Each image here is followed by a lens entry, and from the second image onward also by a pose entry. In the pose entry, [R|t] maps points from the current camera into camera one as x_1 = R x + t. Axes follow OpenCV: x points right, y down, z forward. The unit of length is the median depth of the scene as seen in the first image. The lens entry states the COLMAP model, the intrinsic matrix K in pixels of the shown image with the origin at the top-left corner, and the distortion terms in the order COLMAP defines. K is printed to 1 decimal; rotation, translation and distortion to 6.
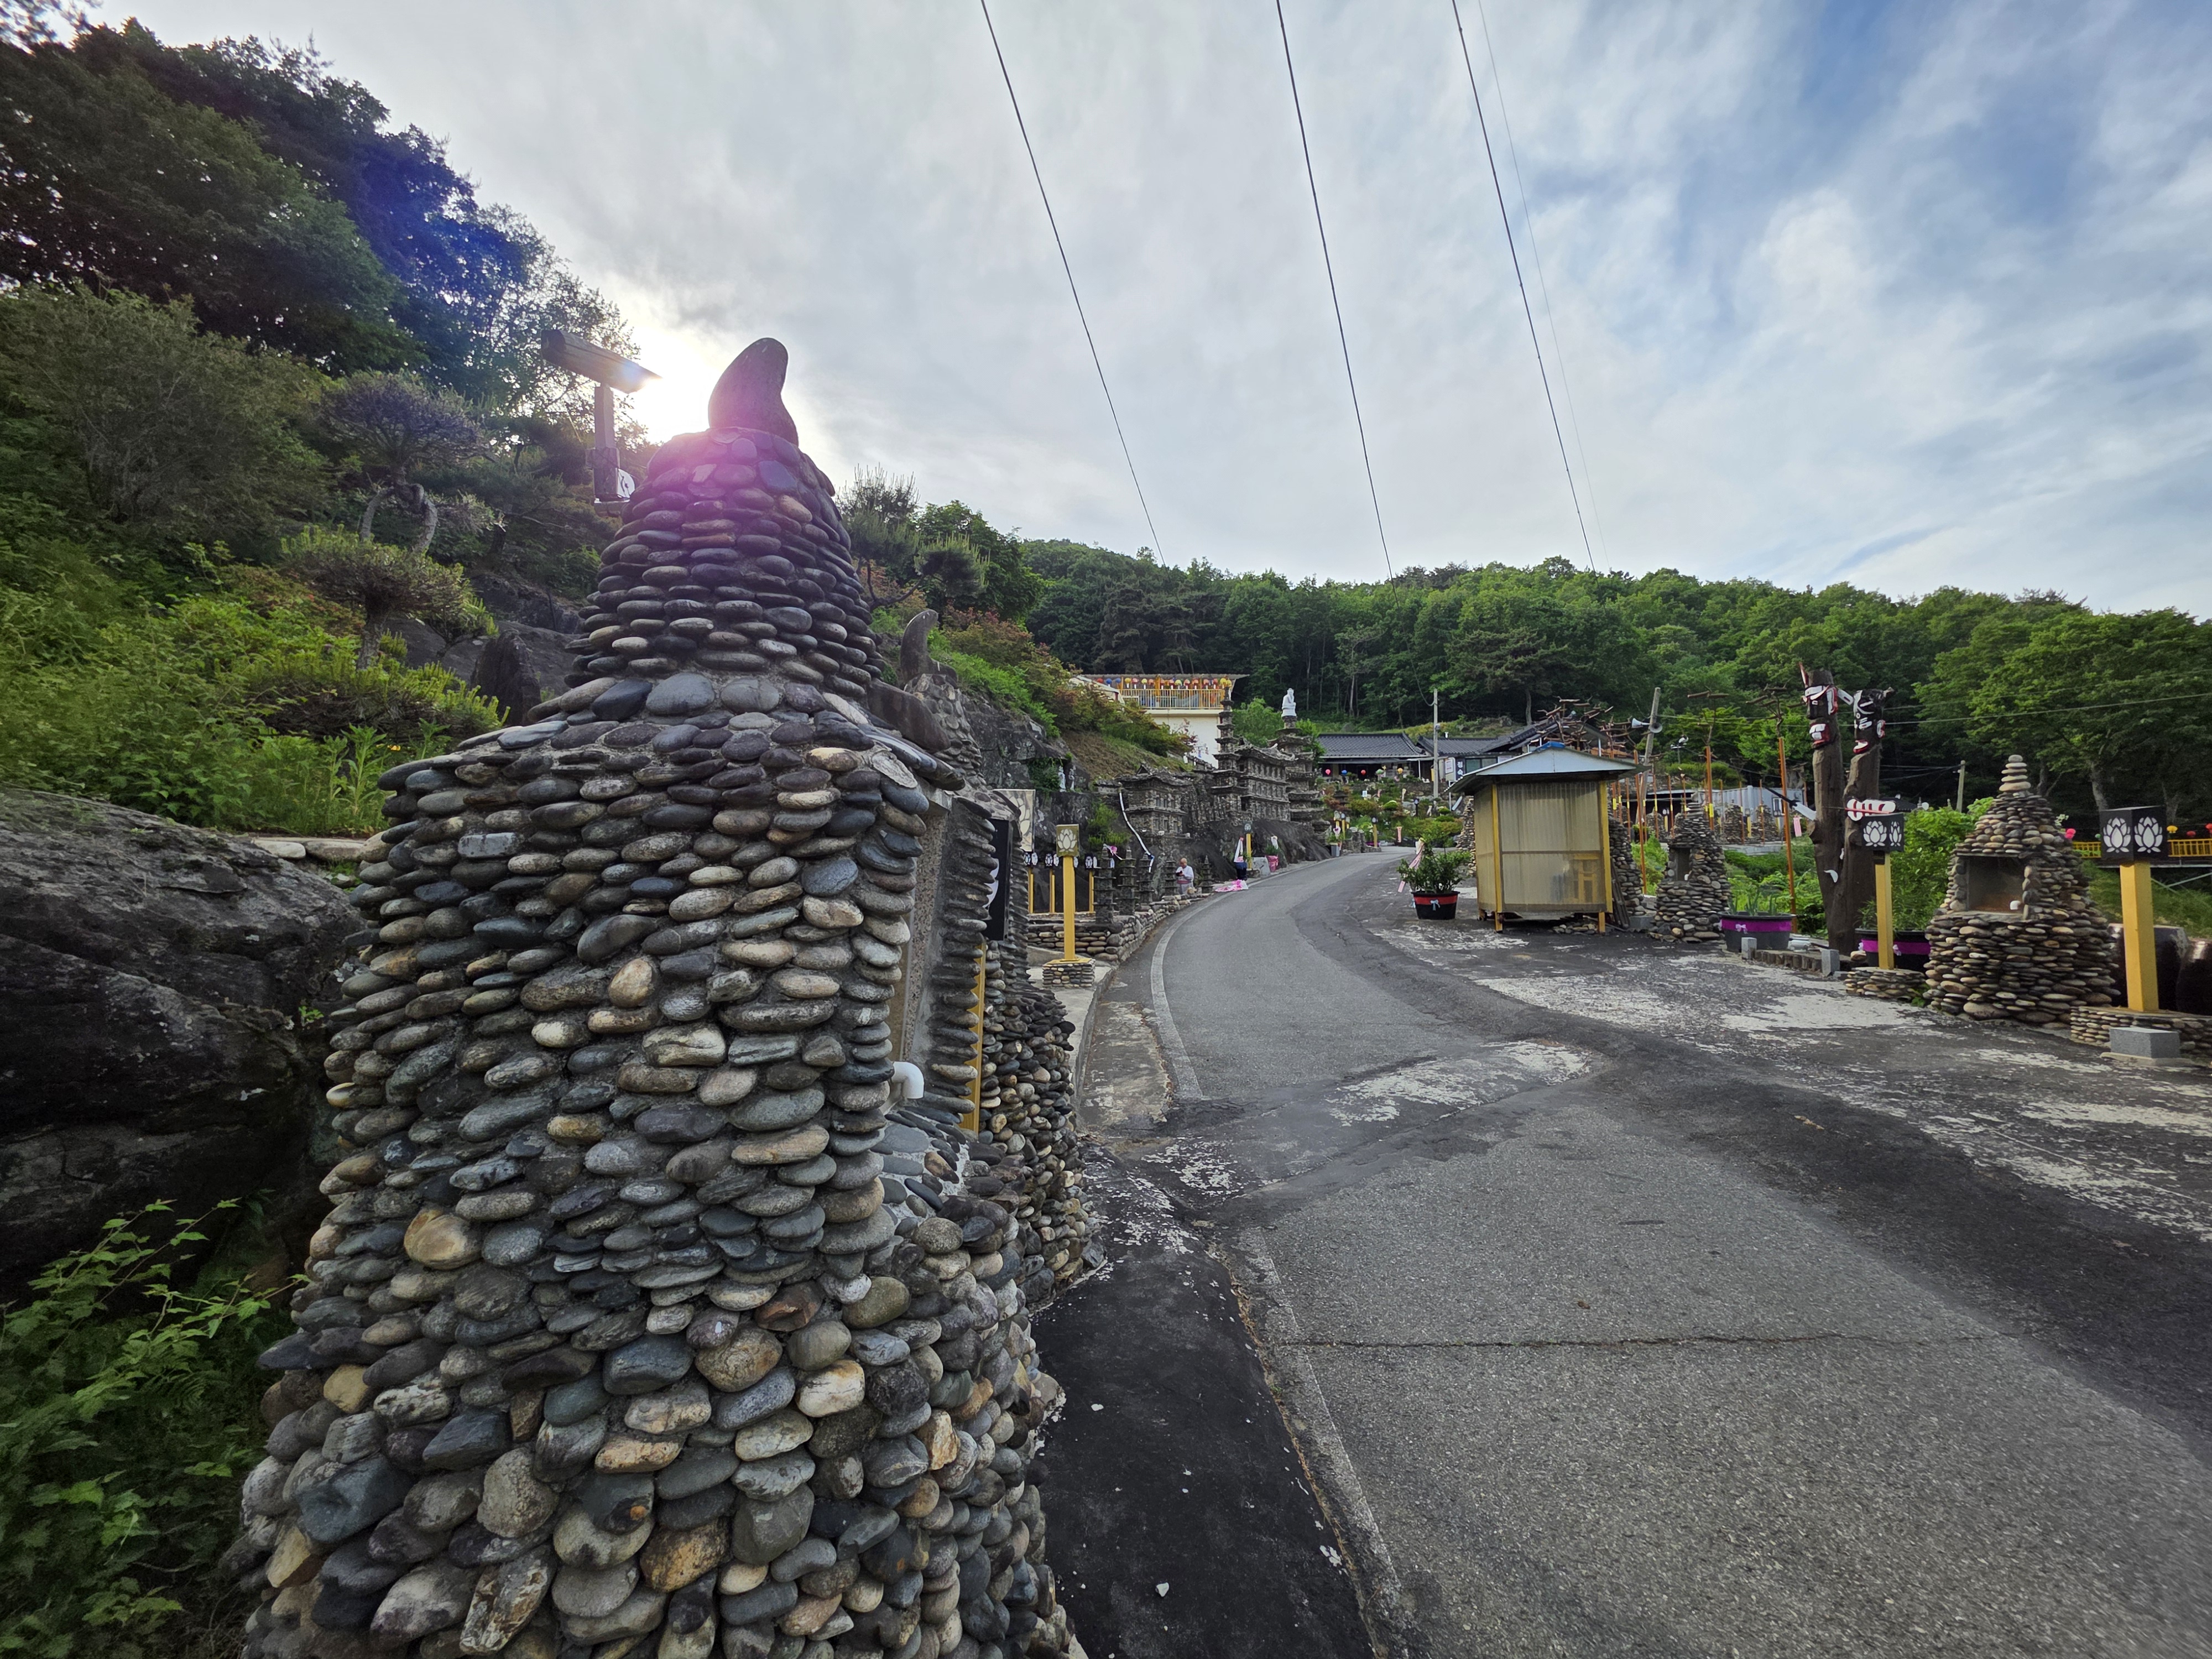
lens RADIAL K [[858.8, 0, 1112.3], [0, 858.8, 826.6], [0, 0, 1]] dist [-0.006917, 0.000179]
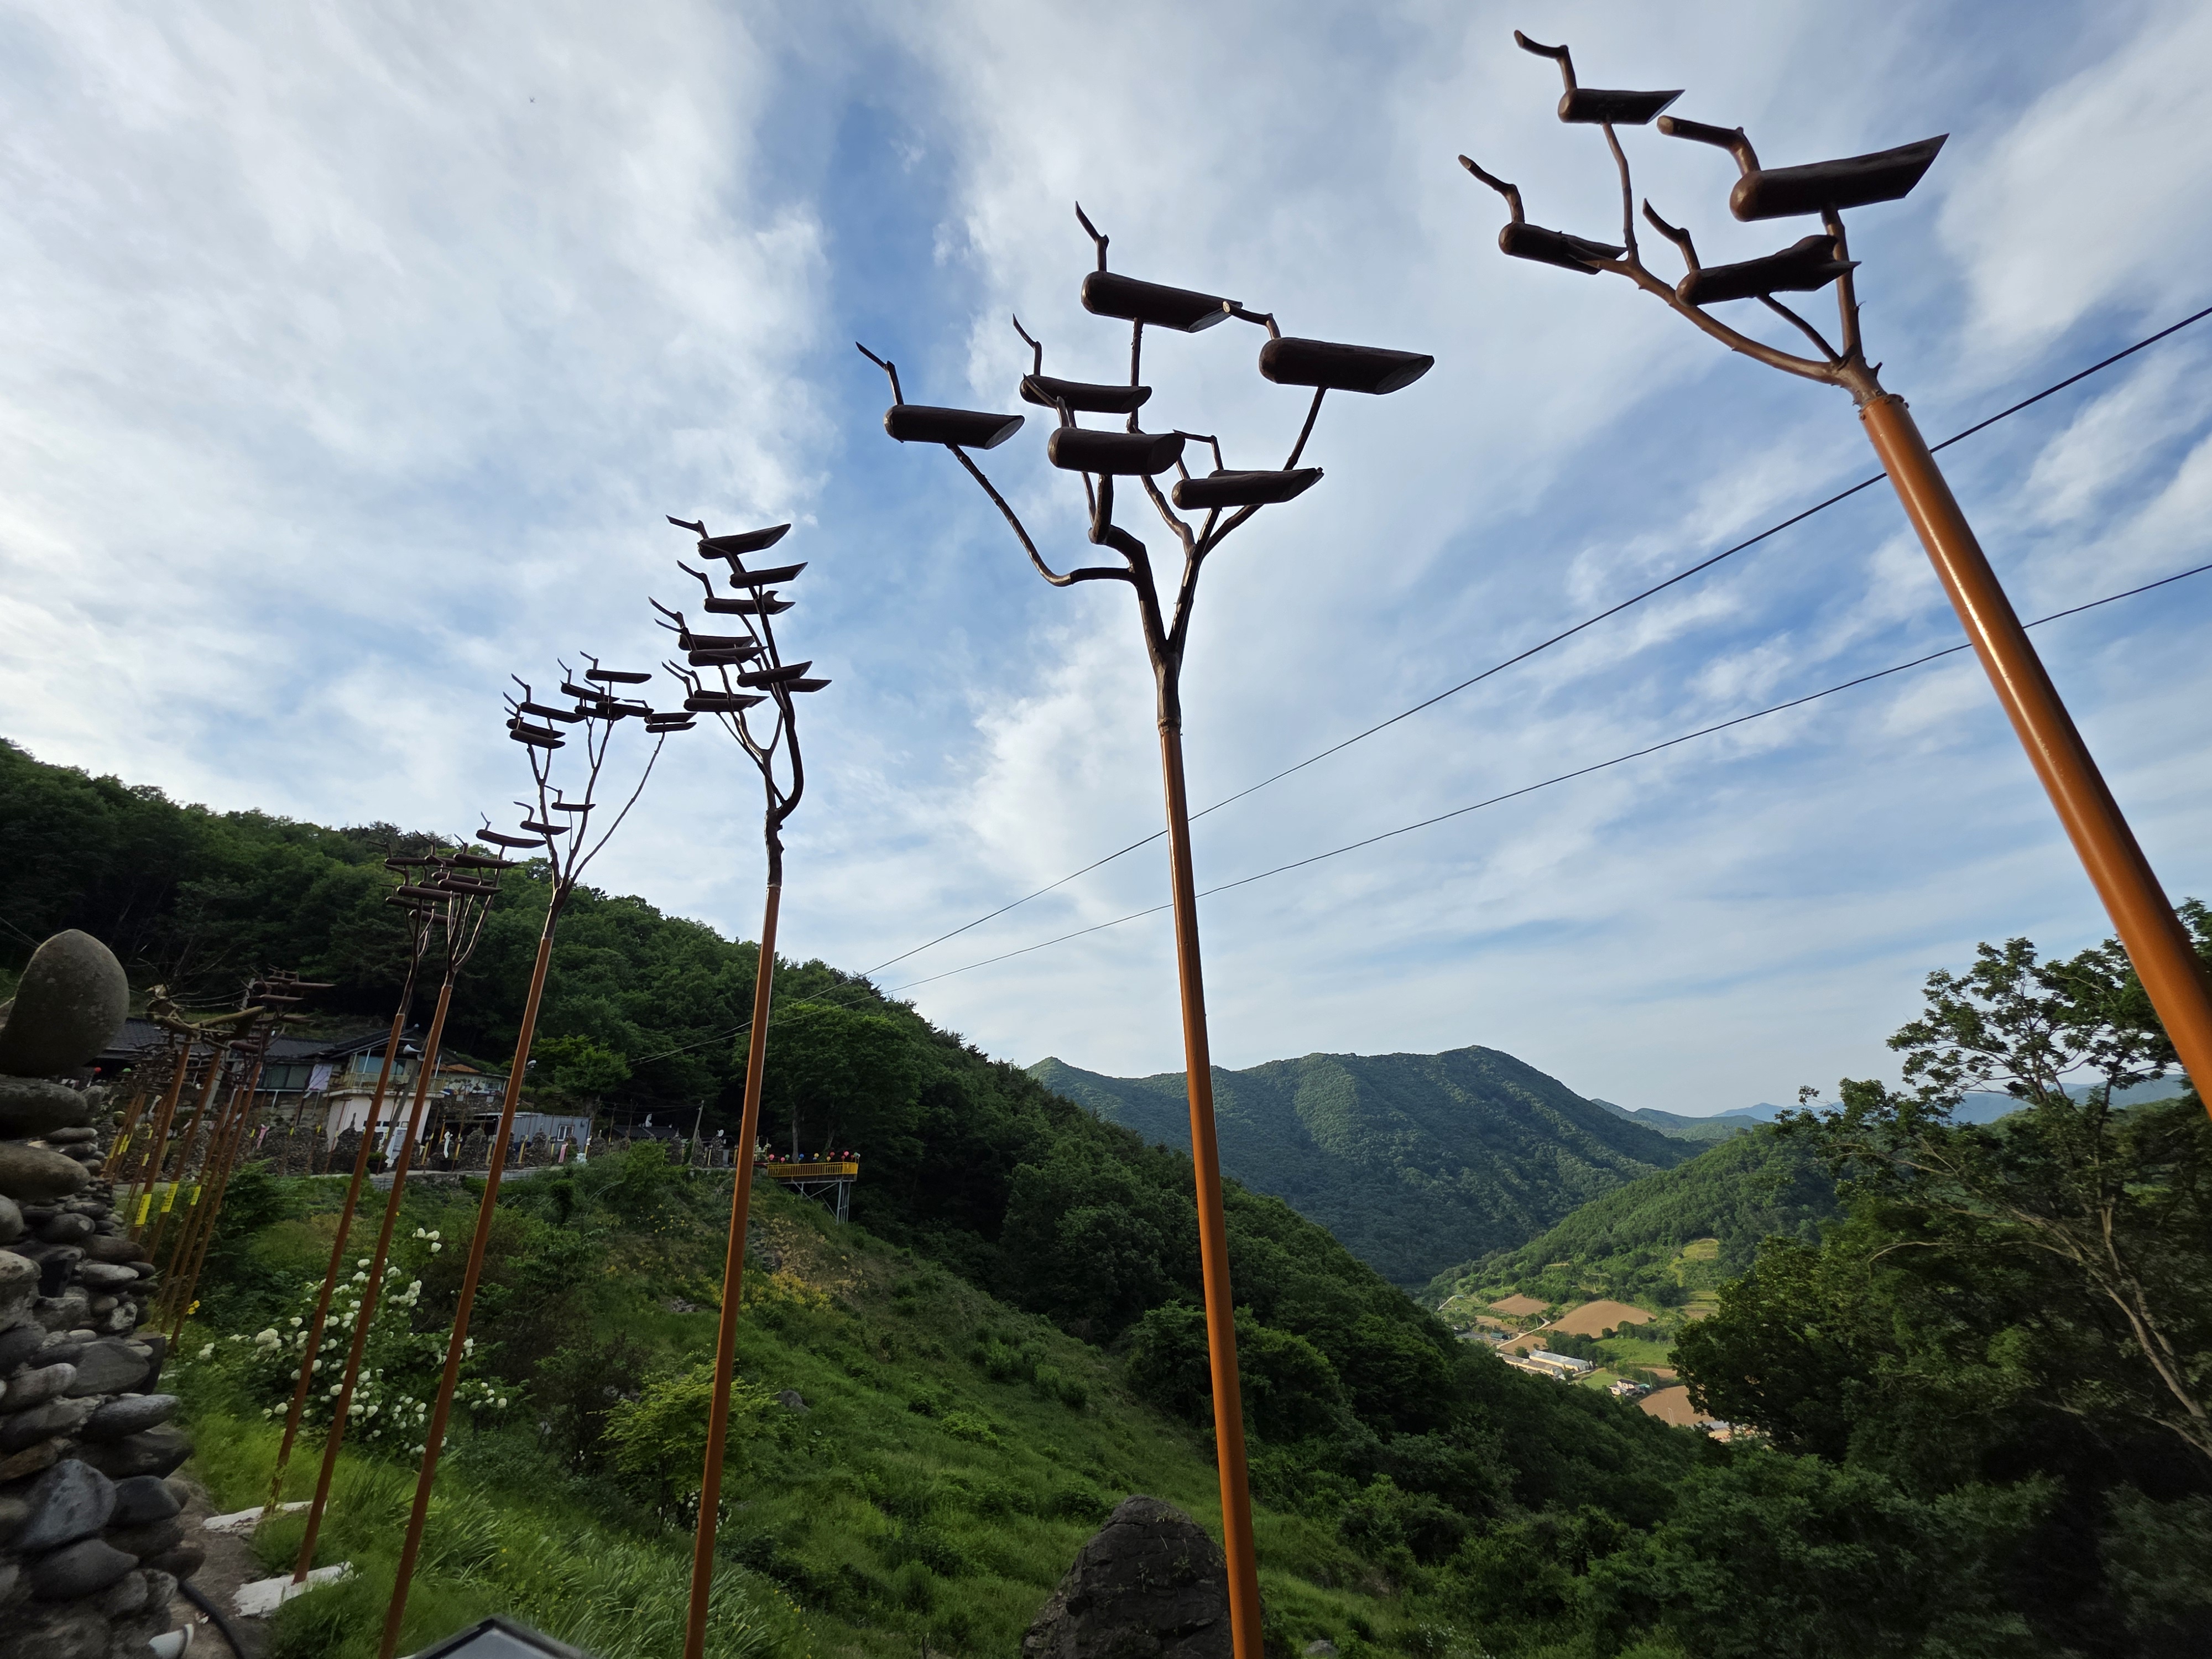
lens RADIAL K [[858.8, 0, 1112.3], [0, 858.8, 826.6], [0, 0, 1]] dist [-0.006917, 0.000179]
pose [[0.505770, 0.304187, 0.807259, 0.053213], [-0.011251, 0.938016, -0.346409, -0.010734], [-0.862595, 0.166121, 0.477843, -0.145376]]
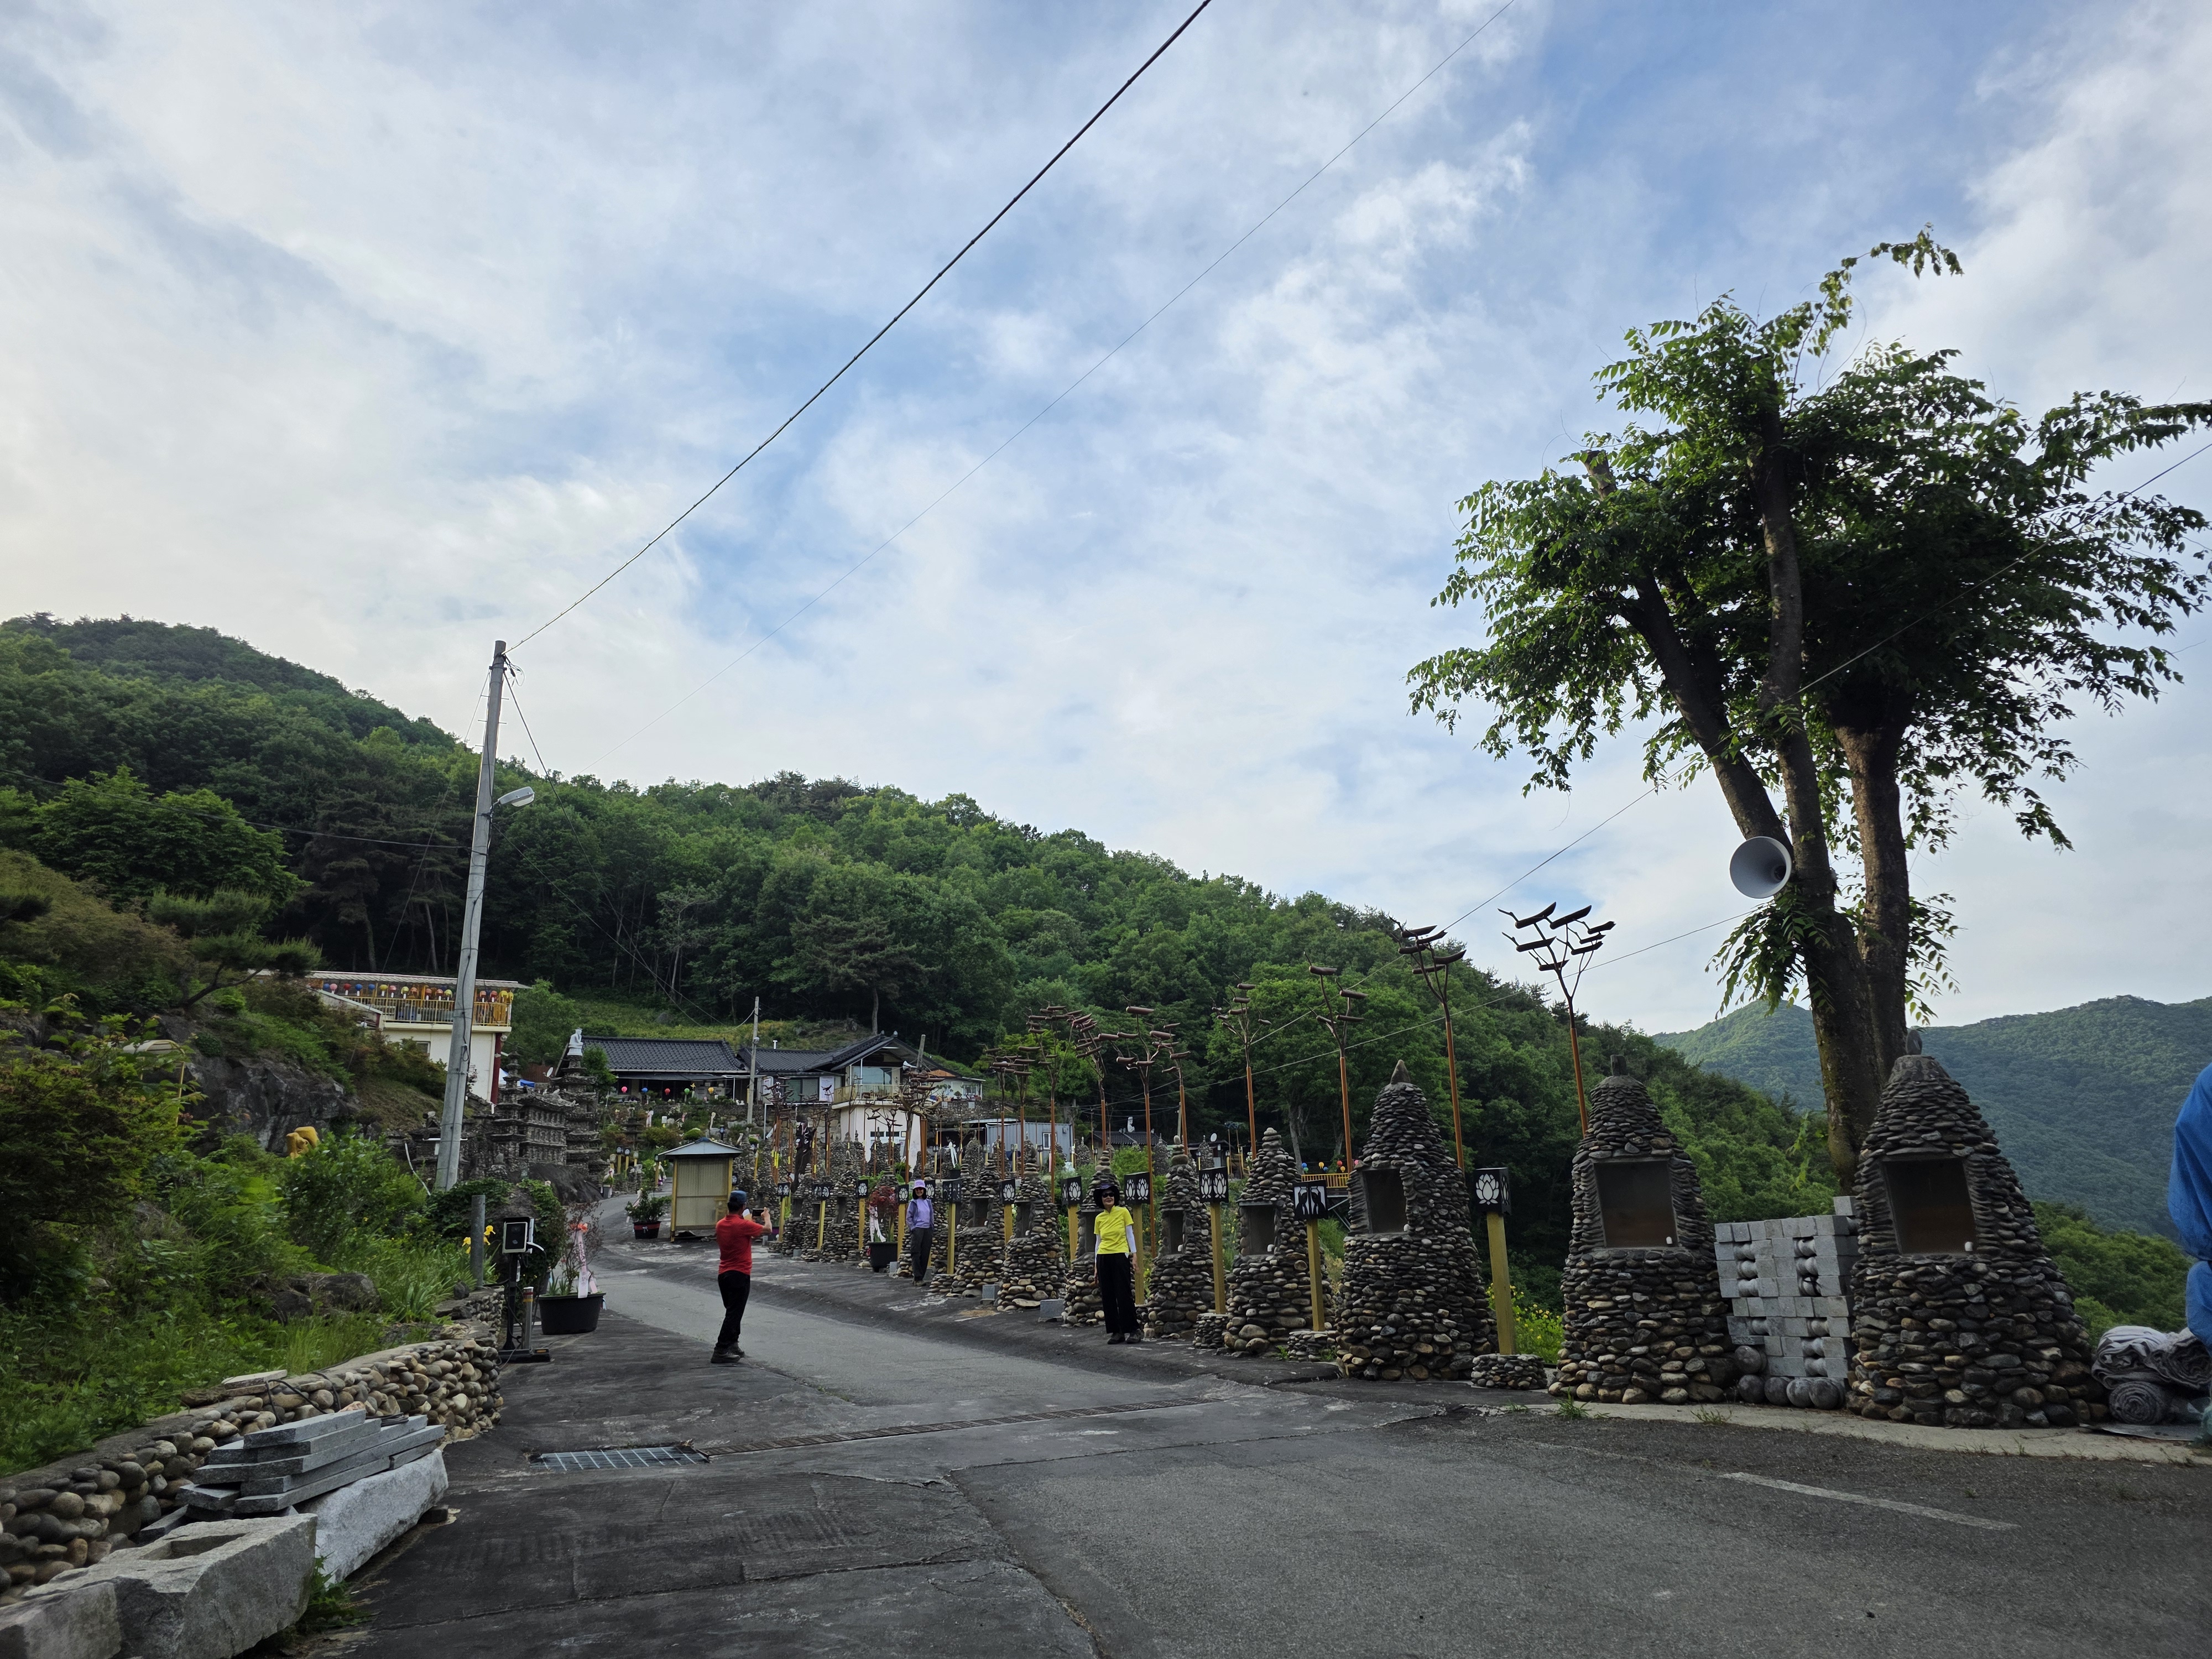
lens RADIAL K [[1451.1, 0, 1104.5], [0, 1451.1, 799.5], [0, 0, 1]] dist [0.082038, -0.111409]
pose [[0.857637, 0.120995, 0.499820, -0.069508], [-0.005359, 0.973977, -0.226582, -0.014521], [-0.514228, 0.191646, 0.835967, -0.359775]]
